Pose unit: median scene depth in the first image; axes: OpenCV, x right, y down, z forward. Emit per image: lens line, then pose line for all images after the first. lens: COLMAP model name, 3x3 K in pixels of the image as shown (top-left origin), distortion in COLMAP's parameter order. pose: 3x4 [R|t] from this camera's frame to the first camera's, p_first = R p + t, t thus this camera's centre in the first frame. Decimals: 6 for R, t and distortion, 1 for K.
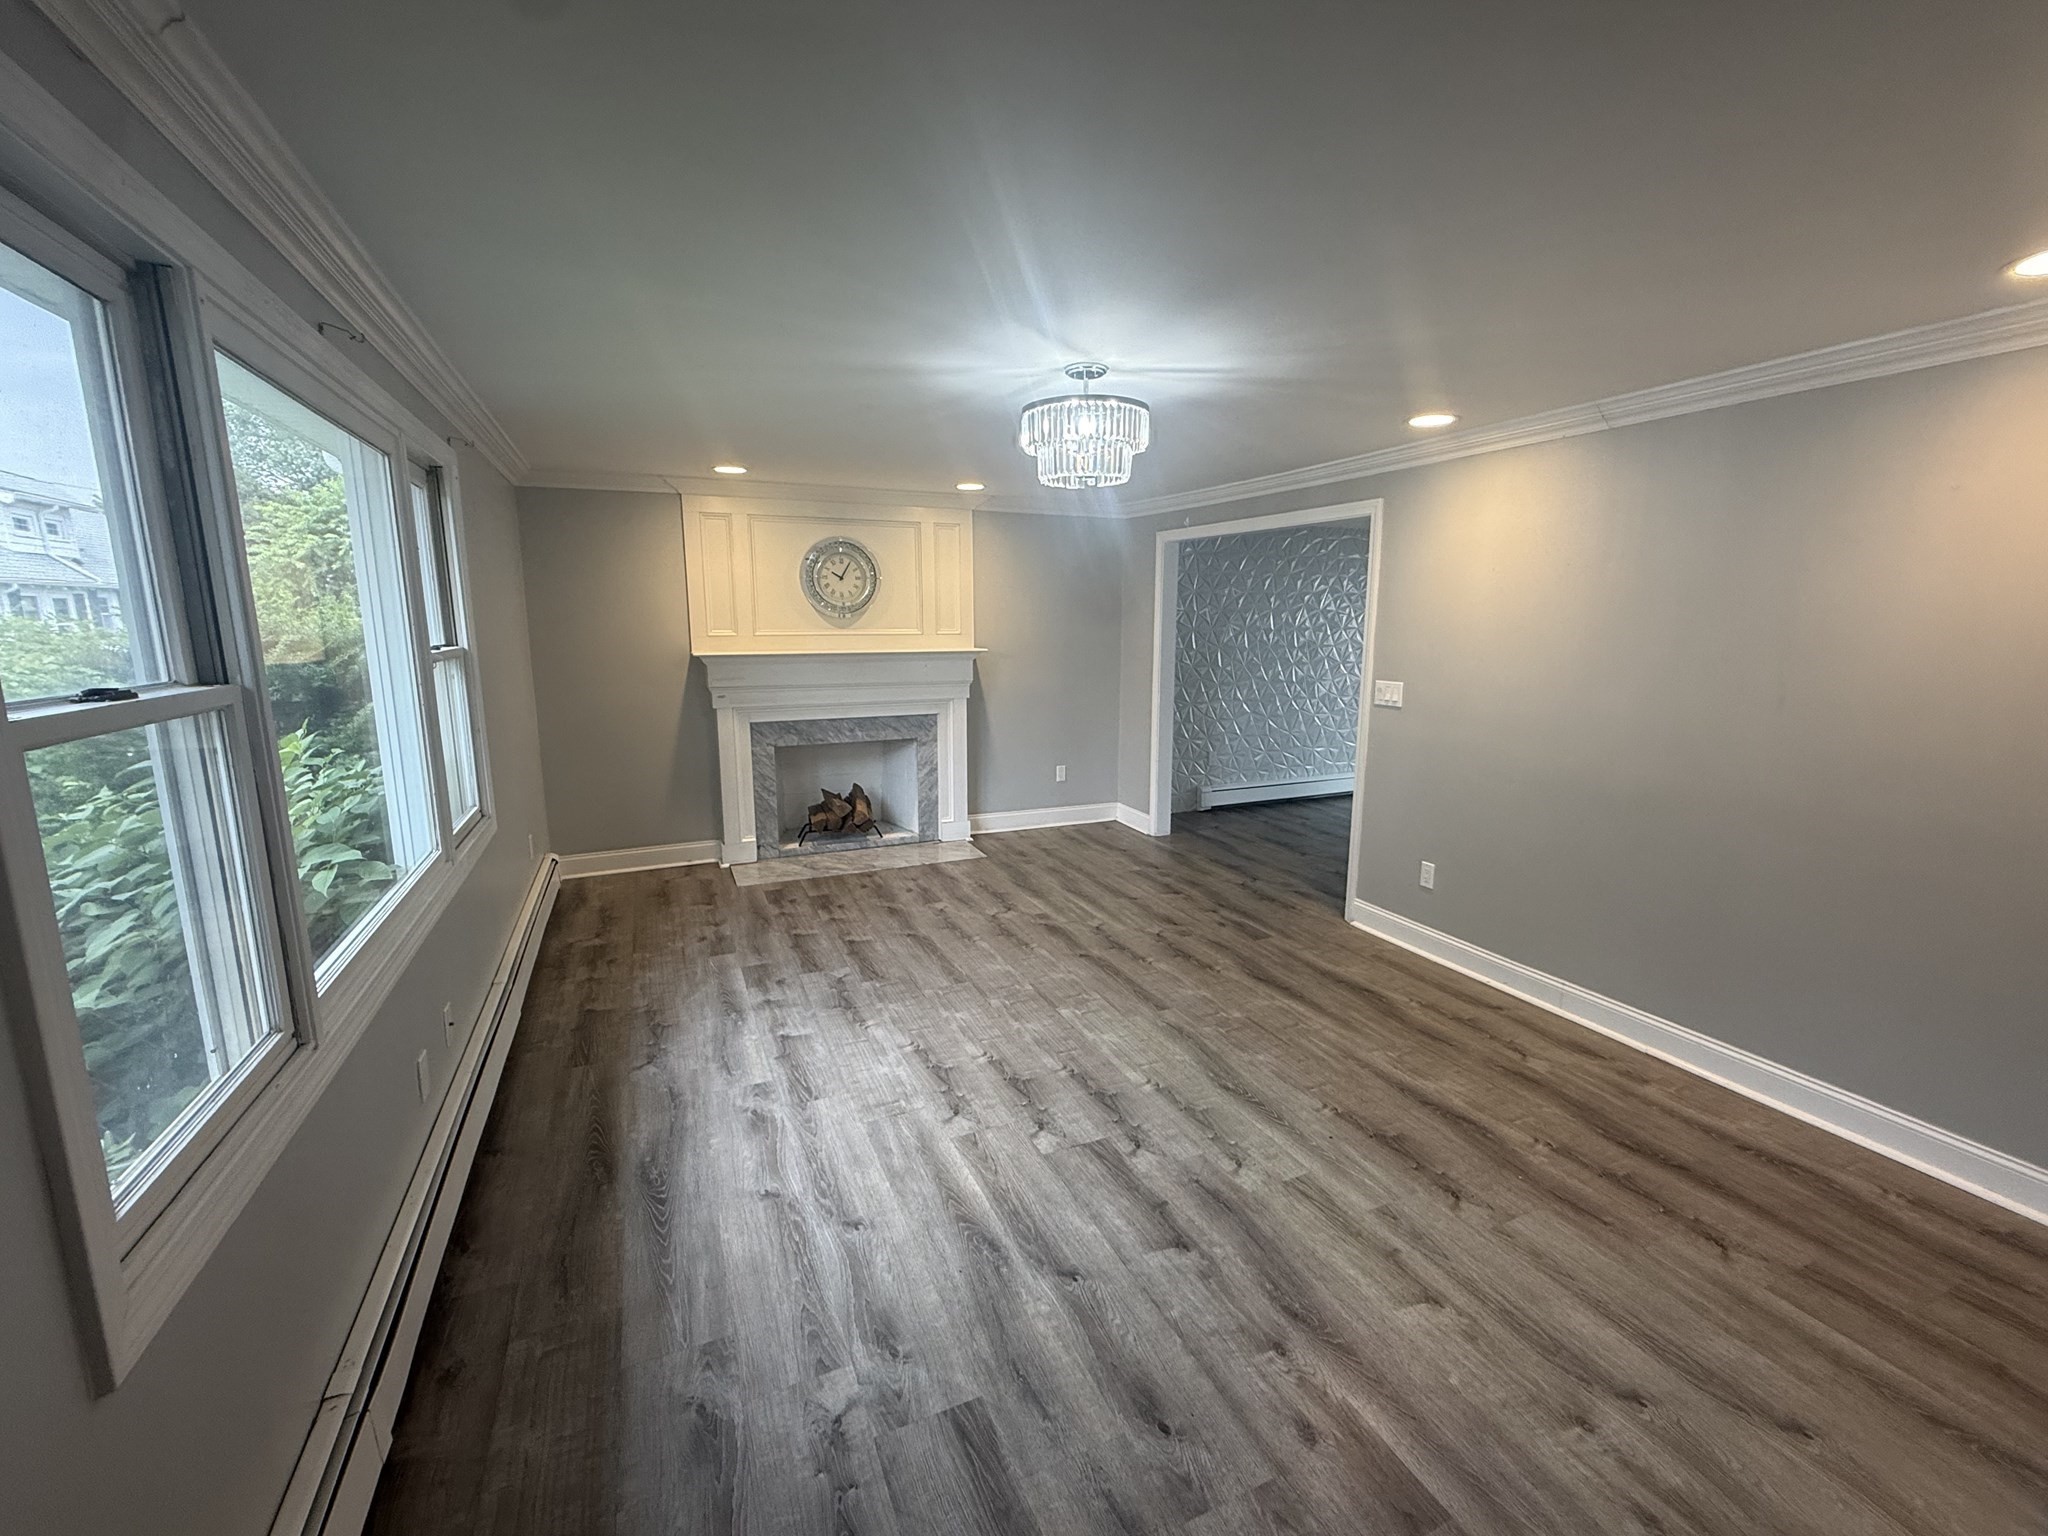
lens RADIAL K [[841.5, 0, 1032.1], [0, 841.5, 767.1], [0, 0, 1]] dist [0.000169, 0.000647]
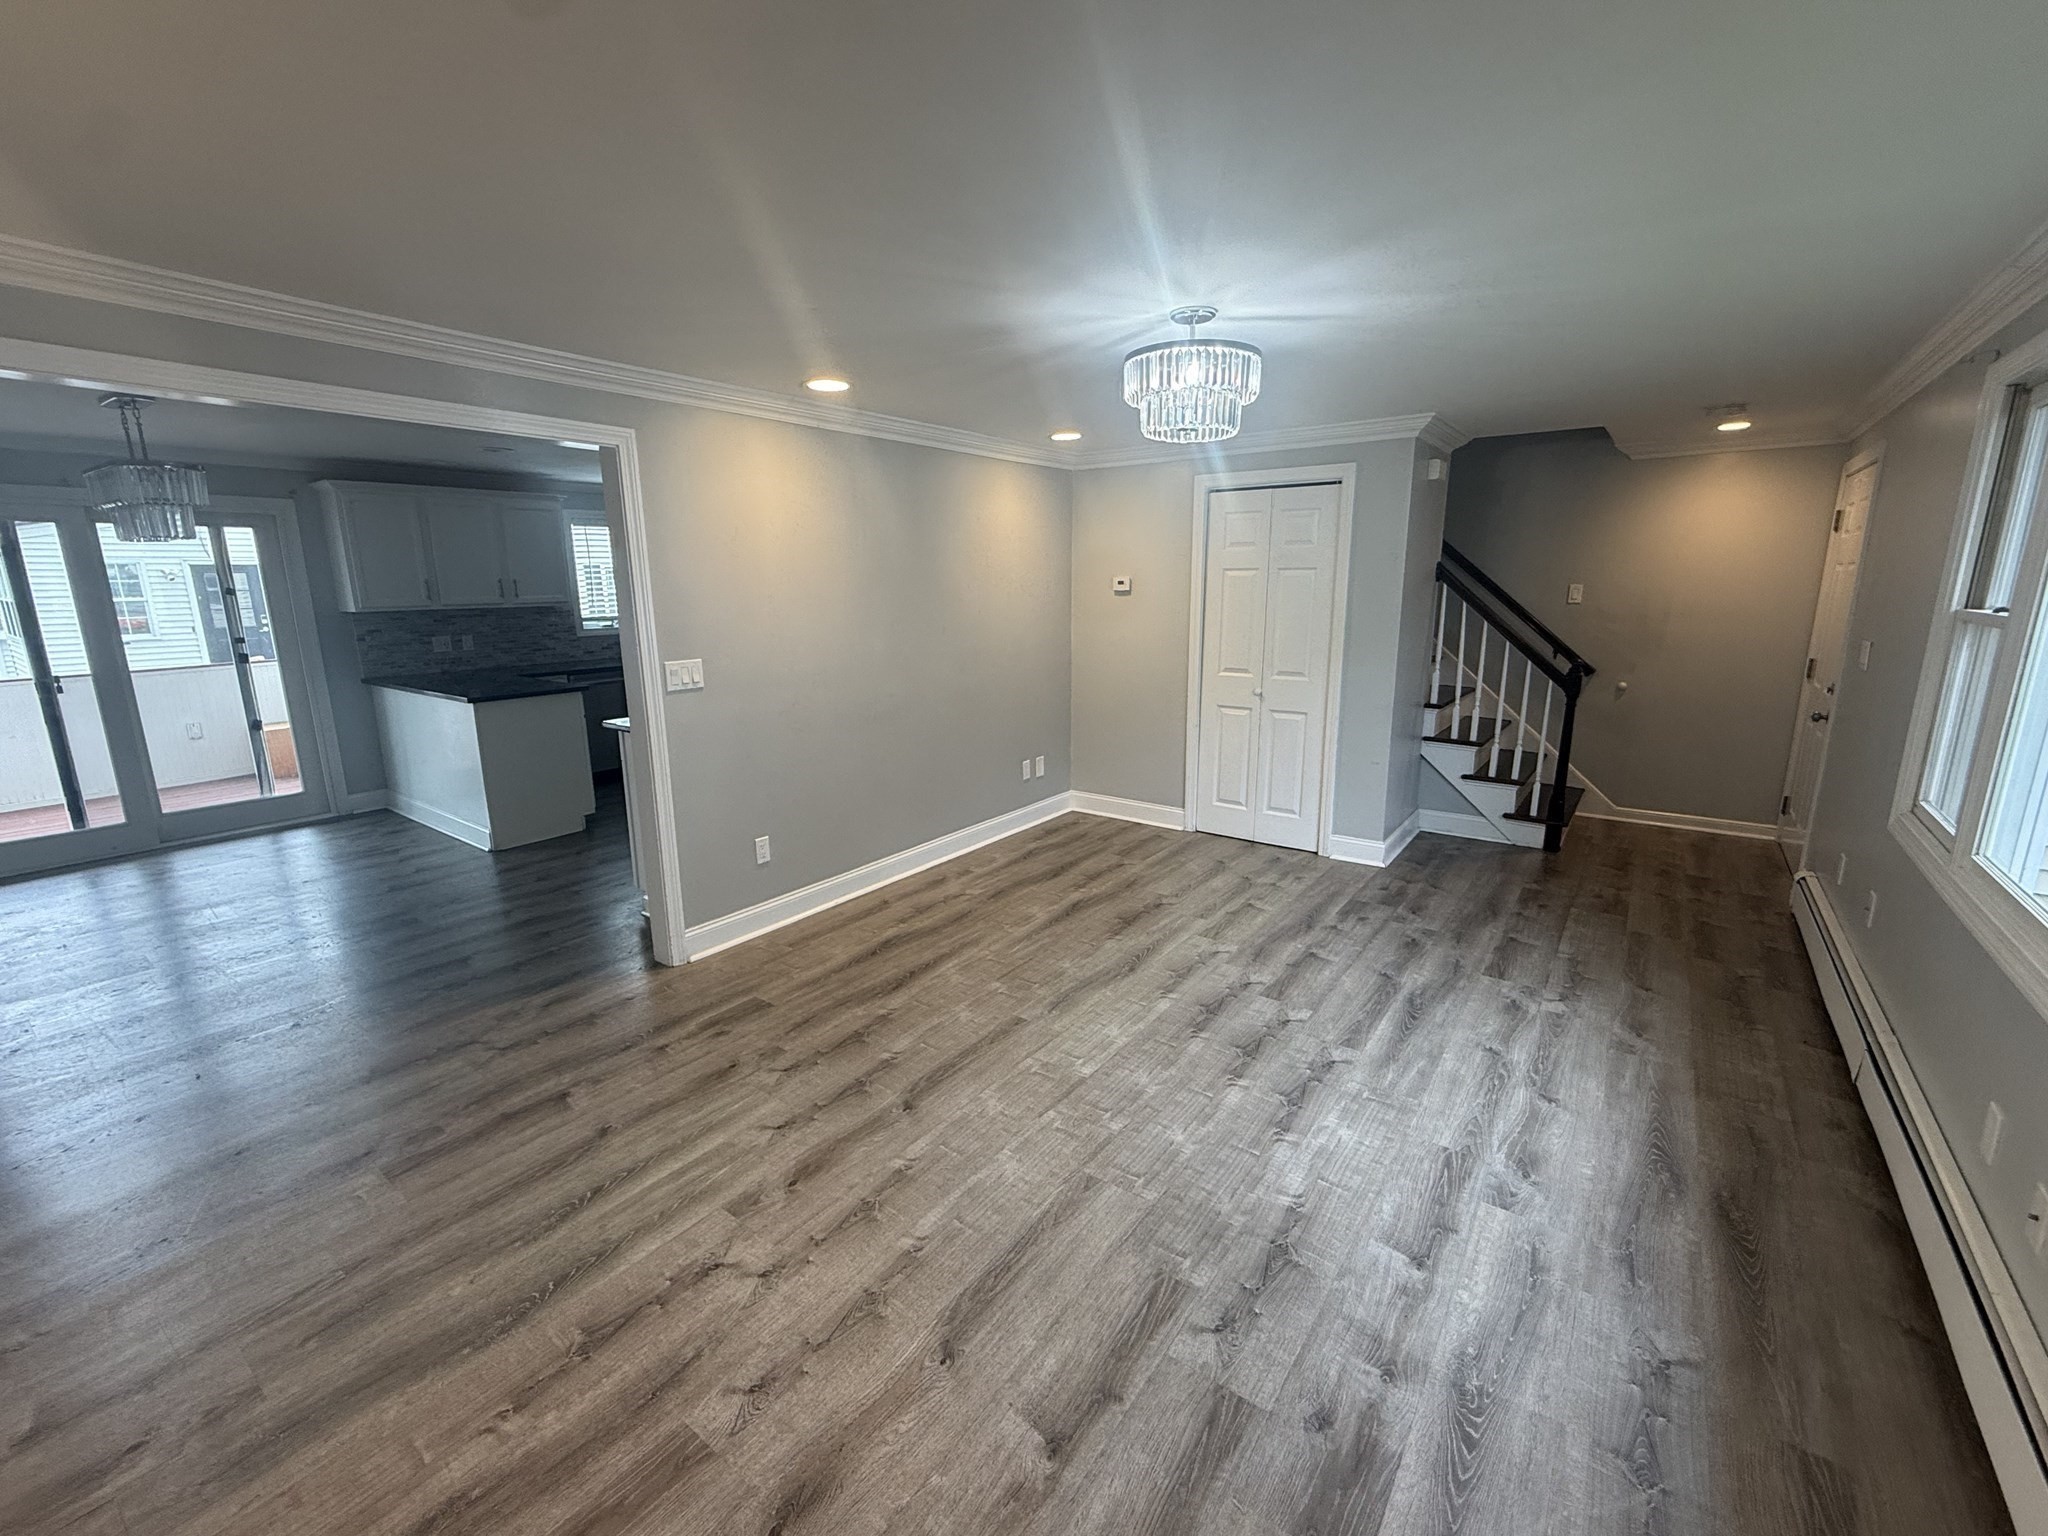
lens RADIAL K [[841.5, 0, 1036.1], [0, 841.5, 759.7], [0, 0, 1]] dist [0.000169, 0.000647]
pose [[-0.484122, -0.181323, 0.856007, -0.712090], [0.161943, 0.942824, 0.291302, -0.290555], [-0.859884, 0.279650, -0.427078, 1.609444]]
